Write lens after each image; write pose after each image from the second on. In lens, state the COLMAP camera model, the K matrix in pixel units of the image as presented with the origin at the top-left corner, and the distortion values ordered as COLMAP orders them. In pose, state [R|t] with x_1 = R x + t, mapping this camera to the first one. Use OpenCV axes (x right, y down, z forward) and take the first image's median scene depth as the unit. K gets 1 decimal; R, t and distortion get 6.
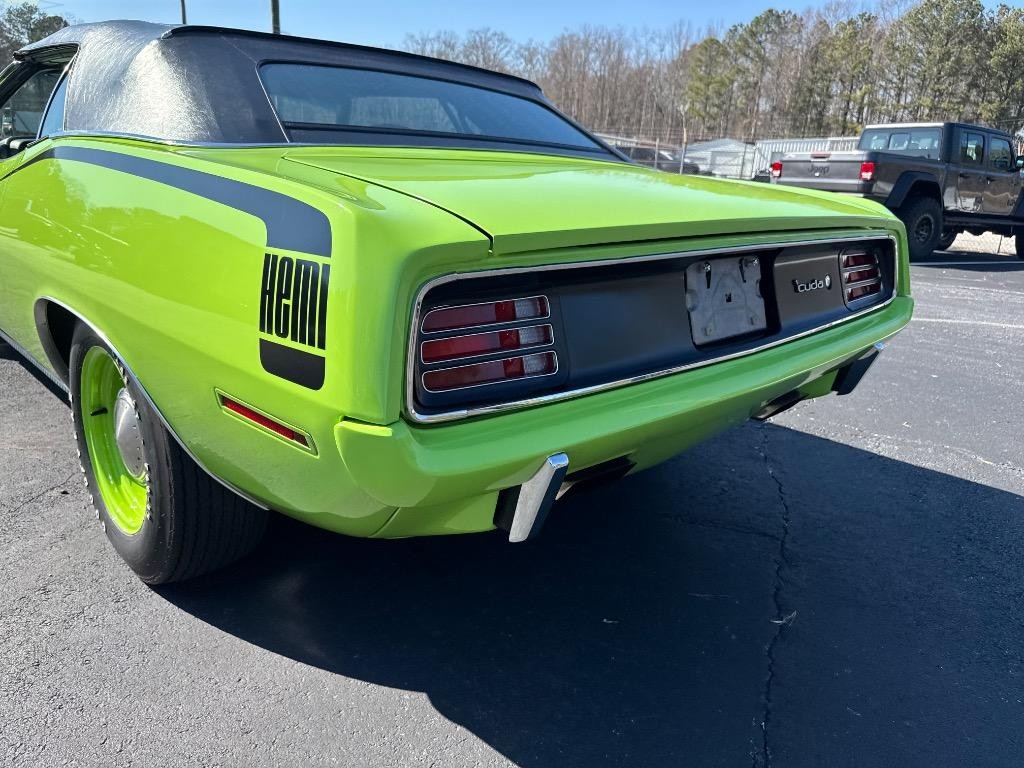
lens RADIAL K [[737.5, 0, 512.0], [0, 737.5, 384.0], [0, 0, 1]] dist [-0.003881, -0.007967]
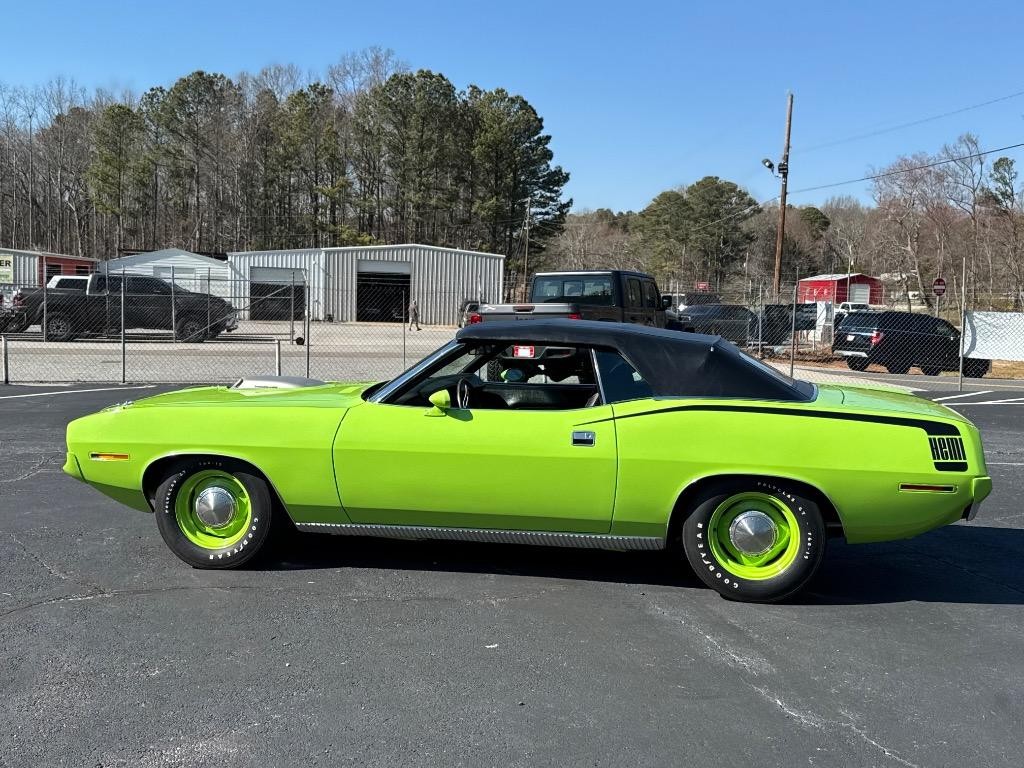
lens RADIAL K [[1174.1, 0, 512.0], [0, 1174.1, 384.0], [0, 0, 1]] dist [0.219269, -0.478826]
pose [[0.816956, -0.086779, 0.570134, -0.499567], [0.195306, 0.971827, -0.131938, -0.006159], [-0.542622, 0.219138, 0.810888, -0.248638]]
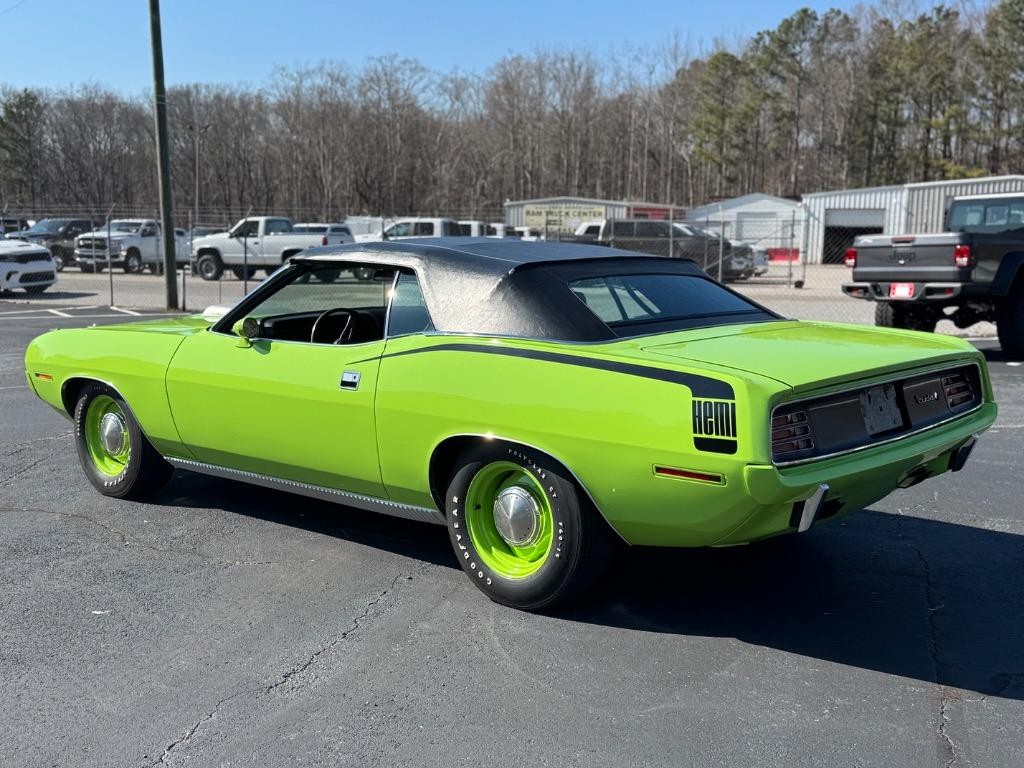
lens RADIAL K [[1174.1, 0, 512.0], [0, 1174.1, 384.0], [0, 0, 1]] dist [0.219269, -0.478826]
pose [[0.995854, -0.062179, 0.066390, -0.112422], [0.072324, 0.983911, -0.163364, 0.033302], [-0.055165, 0.167488, 0.984330, -0.259150]]
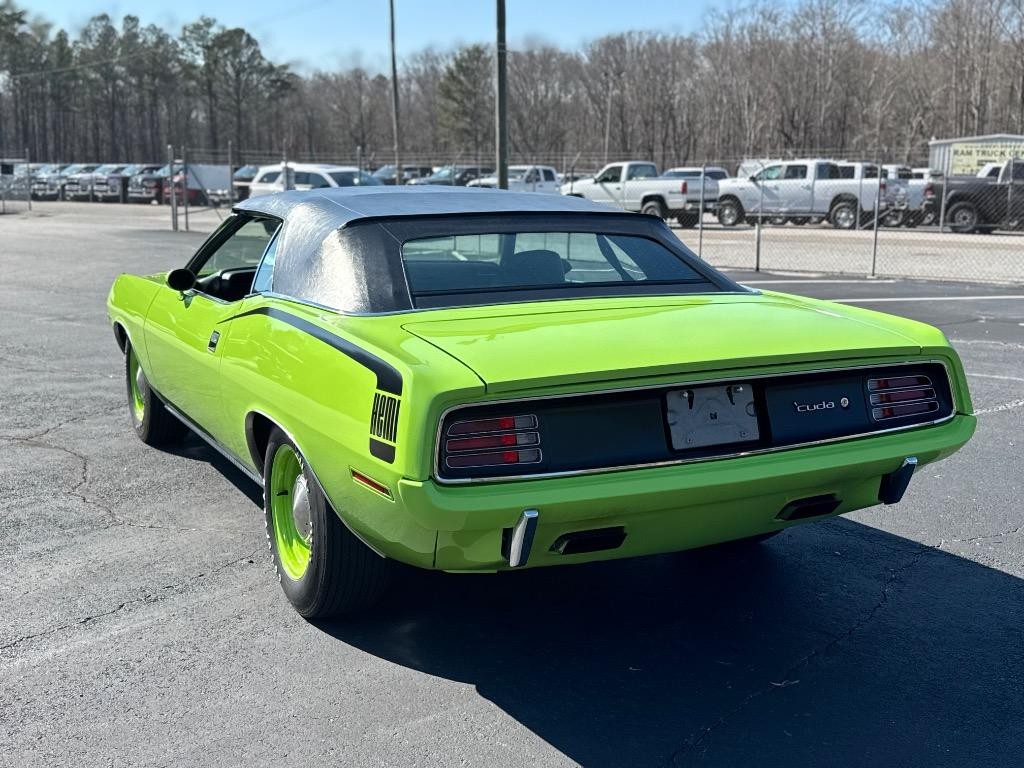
lens RADIAL K [[1163.6, 0, 512.0], [0, 1163.6, 384.0], [0, 0, 1]] dist [0.204704, -0.470645]
pose [[0.954345, 0.001314, -0.298703, 0.087773], [-0.039631, 0.991707, -0.122256, 0.015017], [0.296066, 0.128513, 0.946483, -0.170017]]
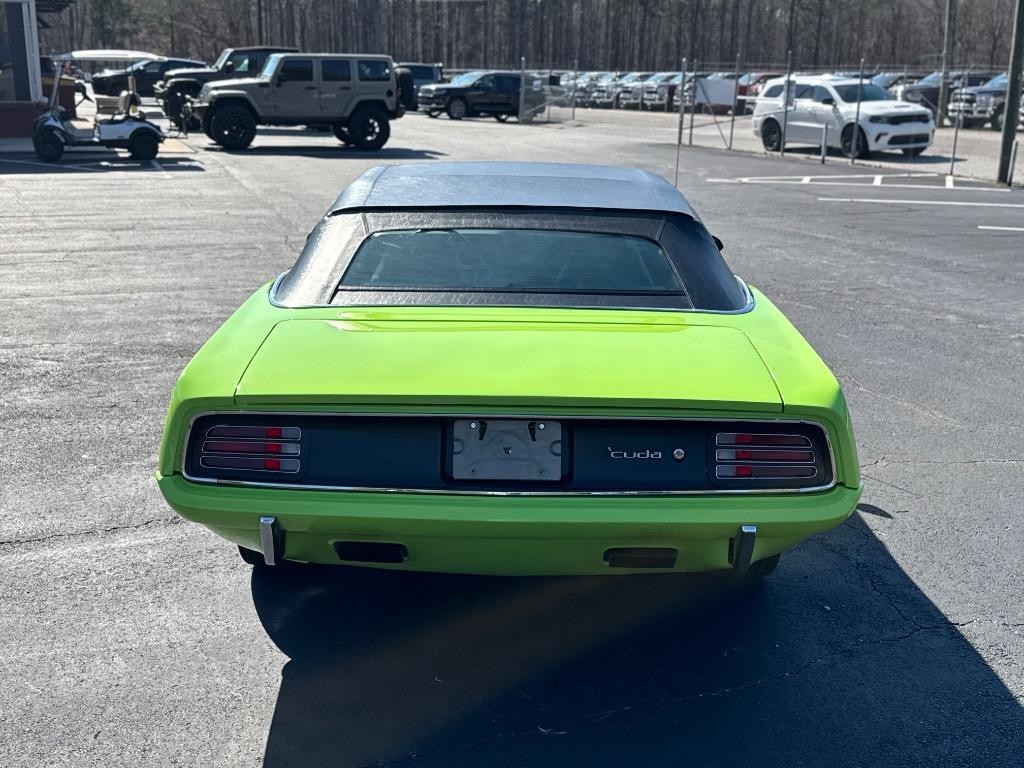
lens RADIAL K [[1174.1, 0, 512.0], [0, 1174.1, 384.0], [0, 0, 1]] dist [0.219269, -0.478826]
pose [[0.700344, 0.139428, -0.700056, 0.264753], [-0.183775, 0.982896, 0.011909, -0.039260], [0.689743, 0.120312, 0.713989, -0.075991]]
